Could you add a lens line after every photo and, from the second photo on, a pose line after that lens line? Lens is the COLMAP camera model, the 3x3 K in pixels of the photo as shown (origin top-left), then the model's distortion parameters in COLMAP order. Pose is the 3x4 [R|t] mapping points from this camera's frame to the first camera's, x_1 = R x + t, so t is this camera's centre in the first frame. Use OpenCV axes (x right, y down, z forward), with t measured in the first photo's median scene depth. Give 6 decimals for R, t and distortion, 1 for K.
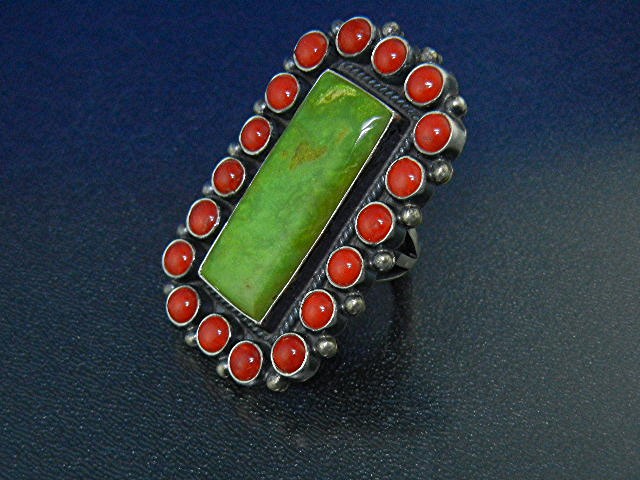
lens RADIAL K [[1279.1, 0, 319.1], [0, 1279.1, 238.7], [0, 0, 1]] dist [-0.059611, 0.000000]
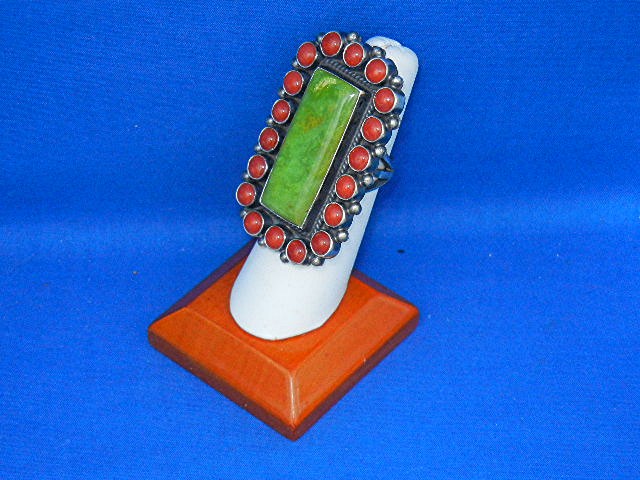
lens RADIAL K [[1647.5, 0, 320.1], [0, 1647.5, 240.2], [0, 0, 1]] dist [0.008796, 0.000000]
pose [[0.986361, -0.148381, -0.071240, 0.126934], [0.154686, 0.983565, 0.093129, -0.112197], [0.056250, -0.102879, 0.993102, -1.112042]]
